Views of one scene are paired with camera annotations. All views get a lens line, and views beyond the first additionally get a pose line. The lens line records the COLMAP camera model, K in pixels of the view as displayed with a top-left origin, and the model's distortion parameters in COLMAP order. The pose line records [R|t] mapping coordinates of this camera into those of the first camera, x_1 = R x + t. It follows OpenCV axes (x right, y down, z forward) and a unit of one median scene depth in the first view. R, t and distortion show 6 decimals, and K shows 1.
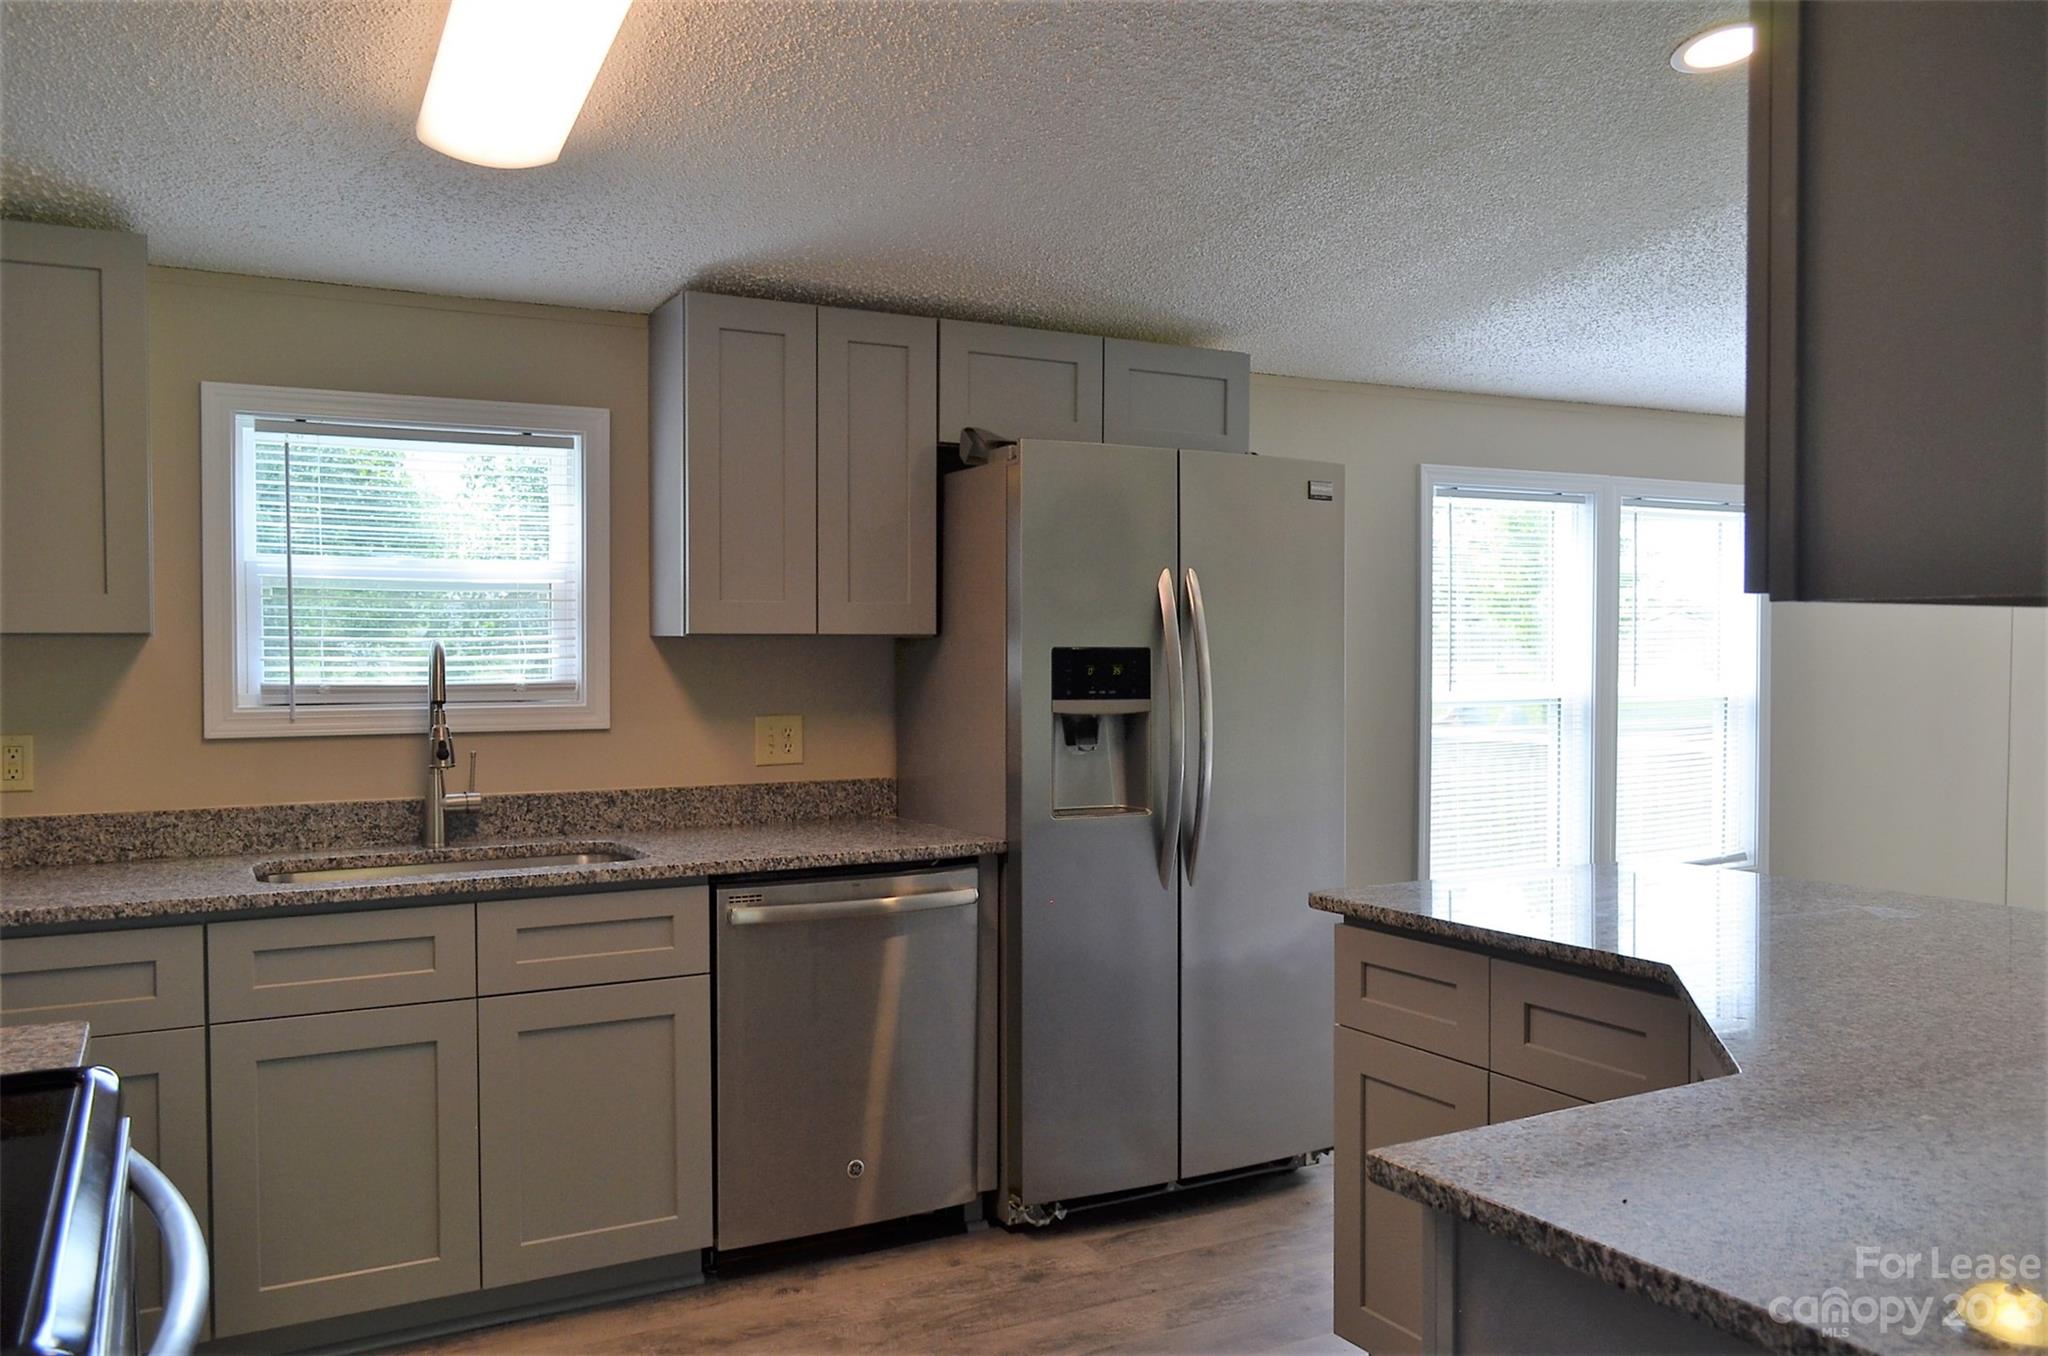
lens RADIAL K [[1583.7, 0, 1037.9], [0, 1583.7, 683.5], [0, 0, 1]] dist [-0.016794, 0.007038]
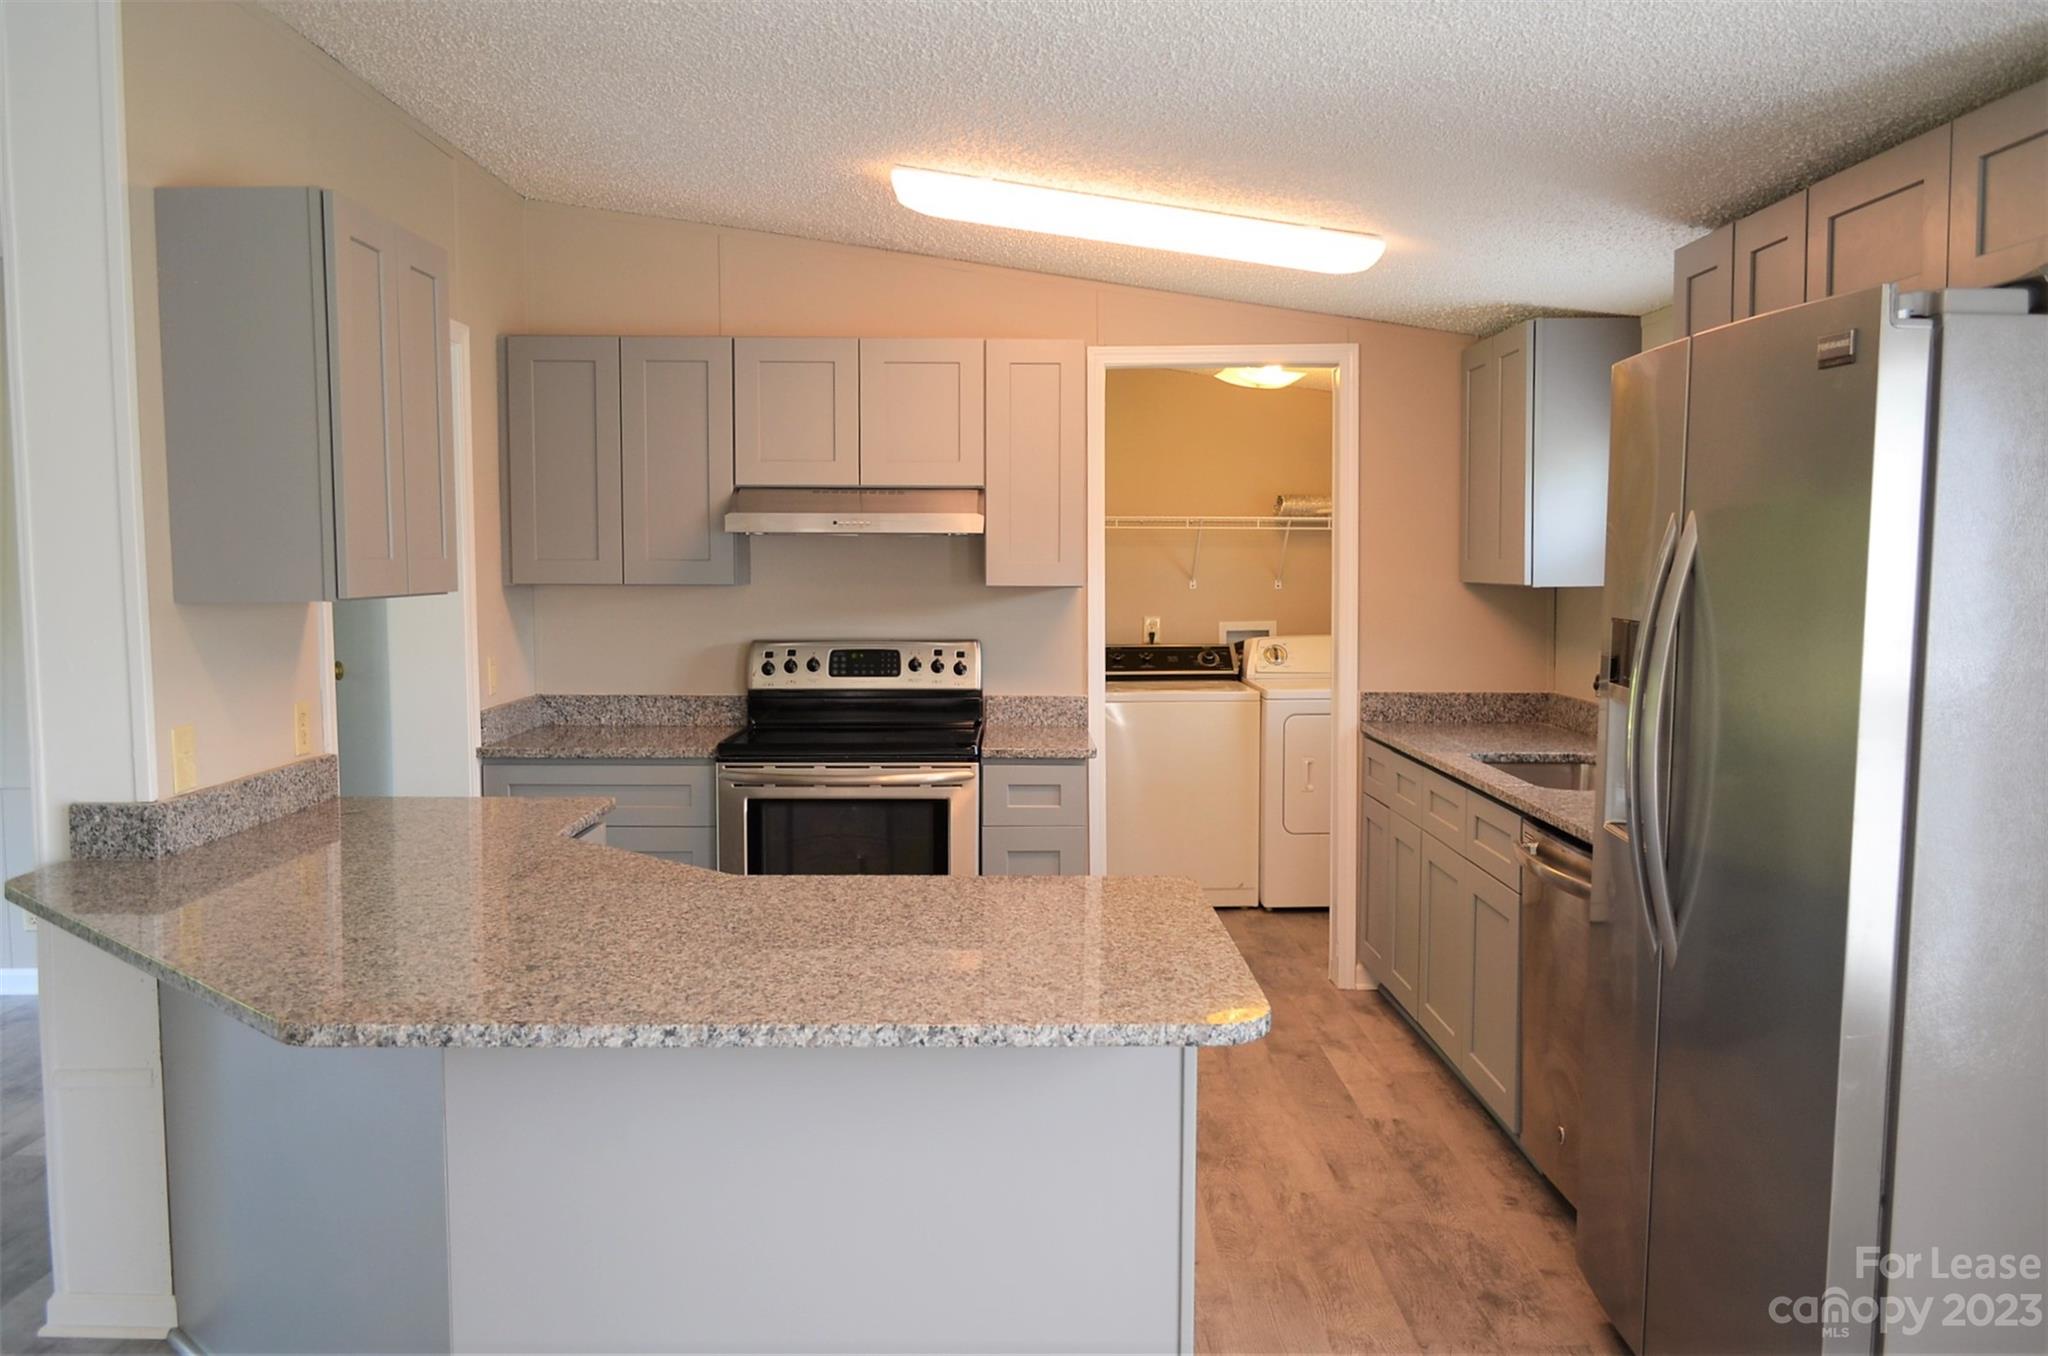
lens RADIAL K [[1626.1, 0, 1036.8], [0, 1626.1, 682.6], [0, 0, 1]] dist [-0.014040, 0.007242]
pose [[-0.470801, 0.069868, -0.879469, 0.882794], [-0.017928, 0.995896, 0.088715, -0.058099], [0.882058, 0.057534, -0.467616, 1.128830]]
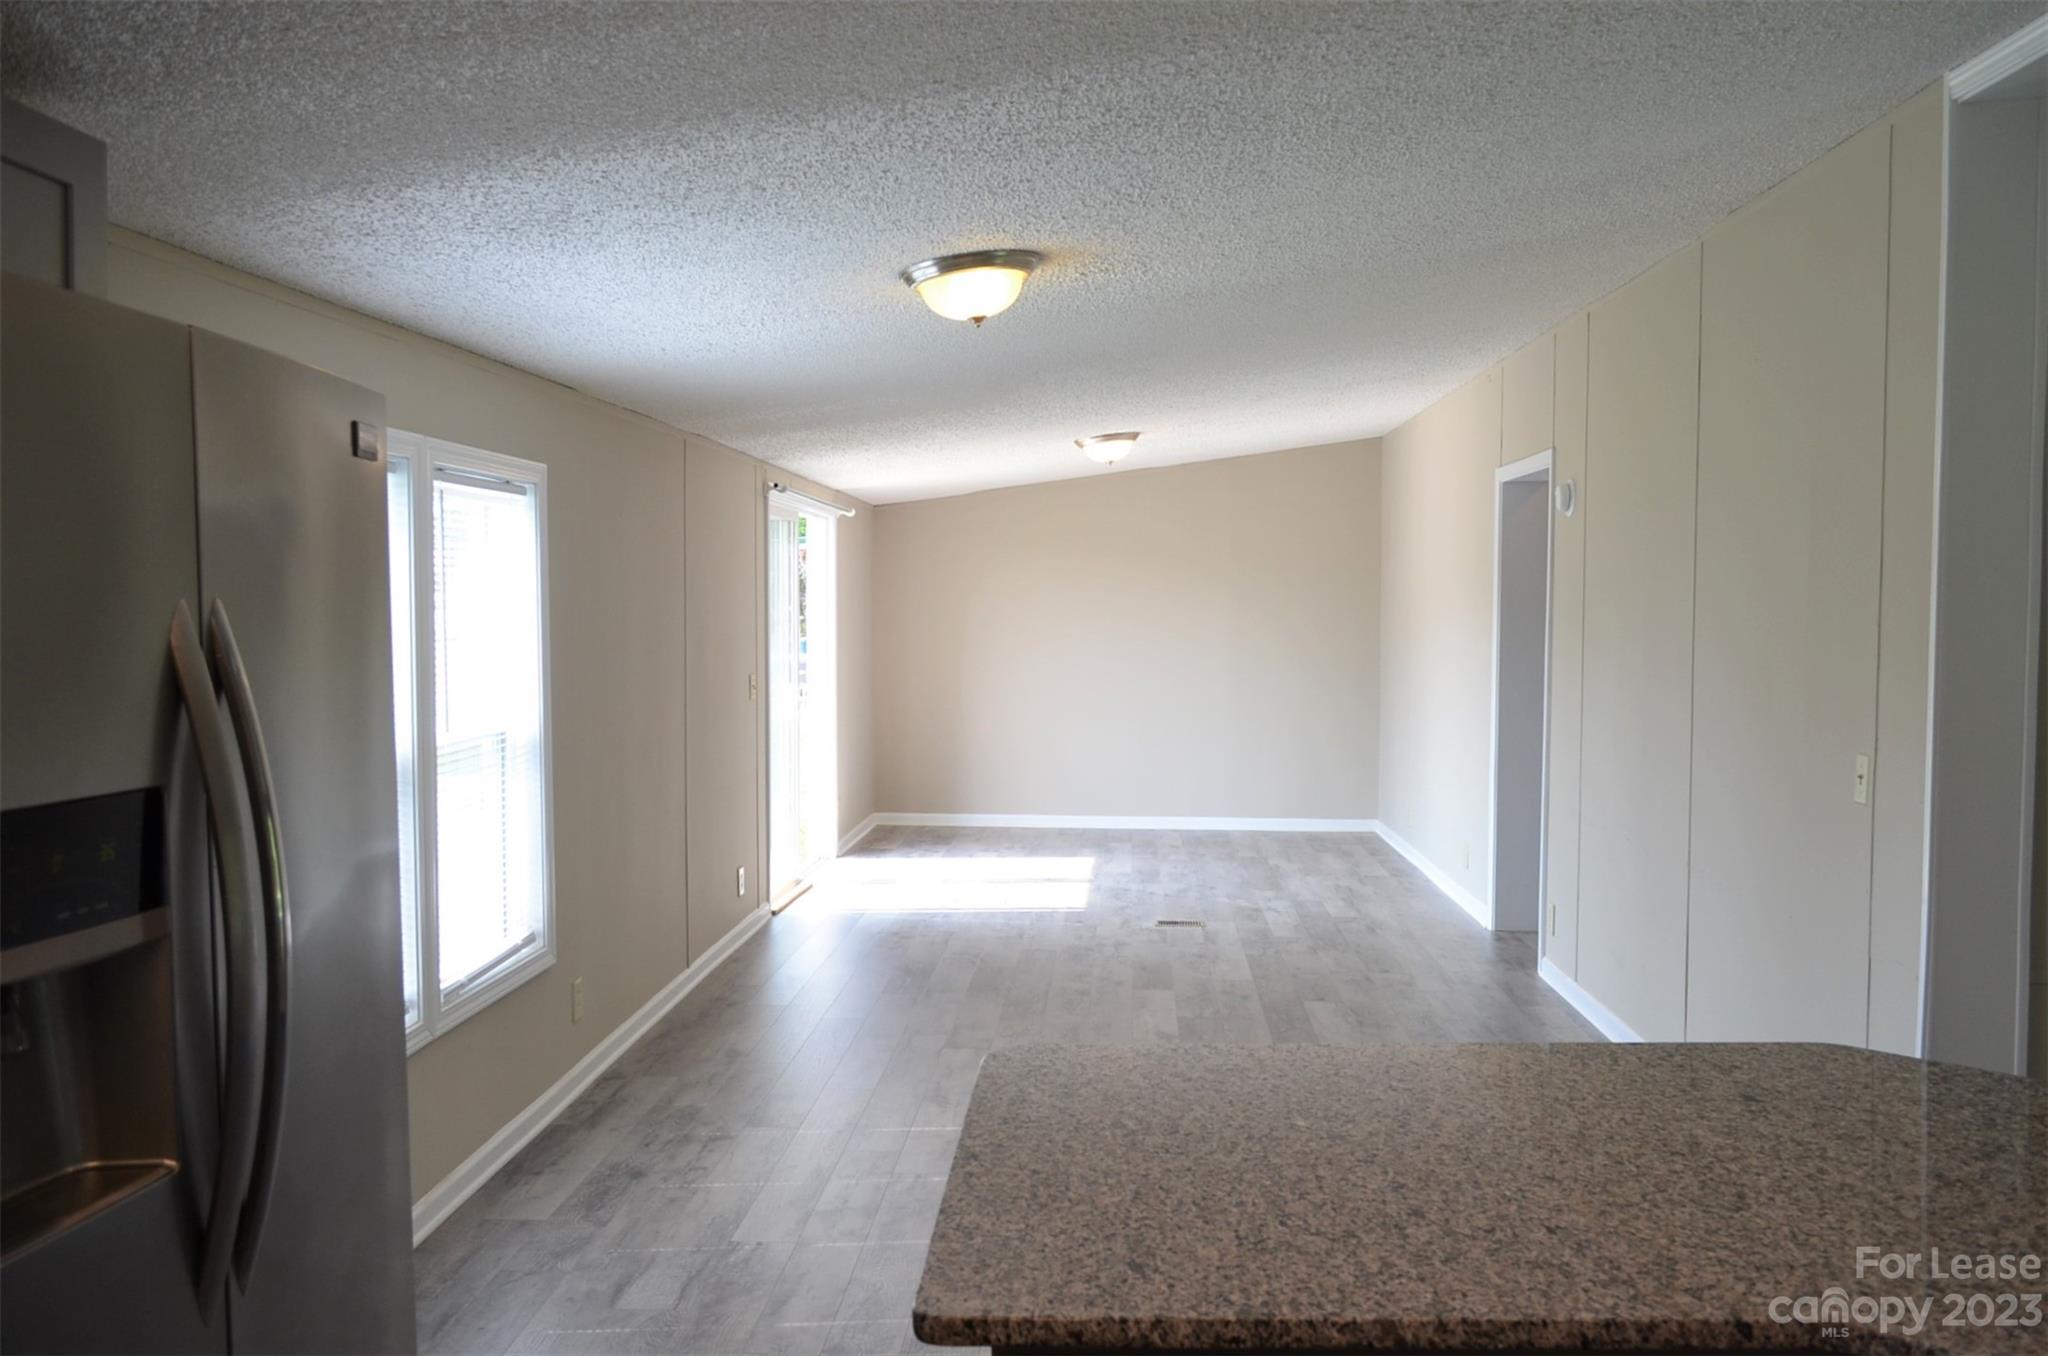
lens RADIAL K [[1667.7, 0, 1038.5], [0, 1667.7, 686.4], [0, 0, 1]] dist [-0.012291, 0.002879]
pose [[0.524614, -0.040712, 0.850366, -0.189968], [0.021482, 0.999171, 0.034583, -0.061223], [-0.851069, 0.000125, 0.525054, 0.579239]]
